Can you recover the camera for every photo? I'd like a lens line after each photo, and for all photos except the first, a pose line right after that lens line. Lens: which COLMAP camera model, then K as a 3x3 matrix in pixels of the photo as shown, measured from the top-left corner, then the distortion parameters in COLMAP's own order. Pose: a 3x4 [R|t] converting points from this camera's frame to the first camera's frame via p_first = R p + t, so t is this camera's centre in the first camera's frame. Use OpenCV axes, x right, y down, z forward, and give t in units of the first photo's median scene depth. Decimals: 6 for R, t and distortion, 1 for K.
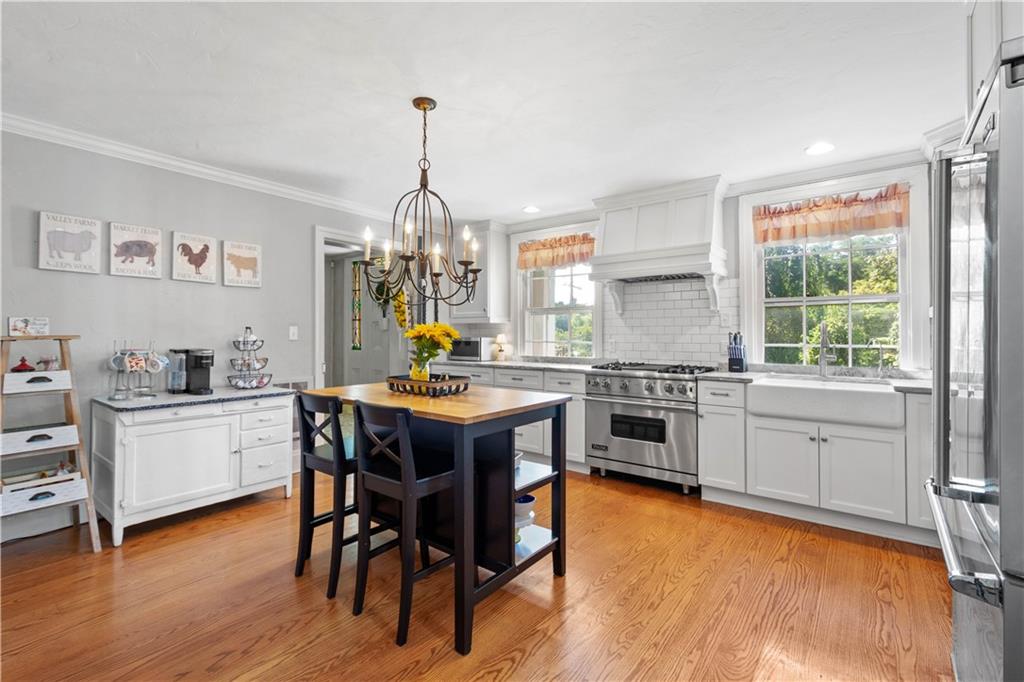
lens RADIAL K [[448.4, 0, 515.2], [0, 448.4, 331.2], [0, 0, 1]] dist [0.009901, -0.000384]
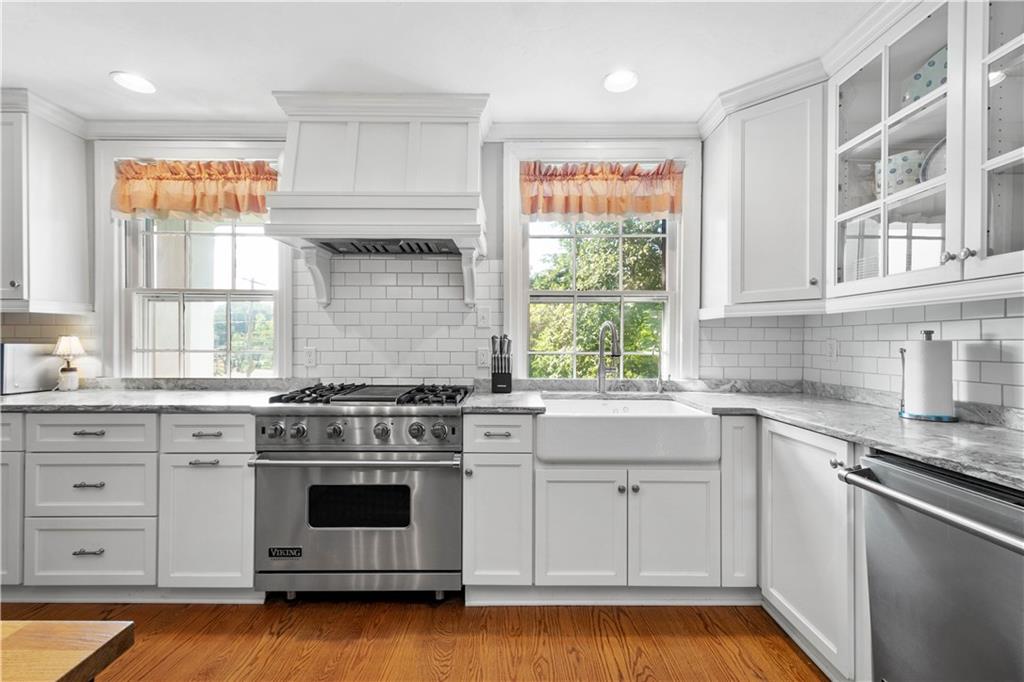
lens RADIAL K [[448.4, 0, 508.8], [0, 448.4, 339.3], [0, 0, 1]] dist [0.009901, -0.000384]
pose [[0.802111, 0.002356, 0.597170, 0.083384], [-0.008068, 0.999944, 0.006892, 0.003244], [-0.597120, -0.010347, 0.802085, 0.425069]]
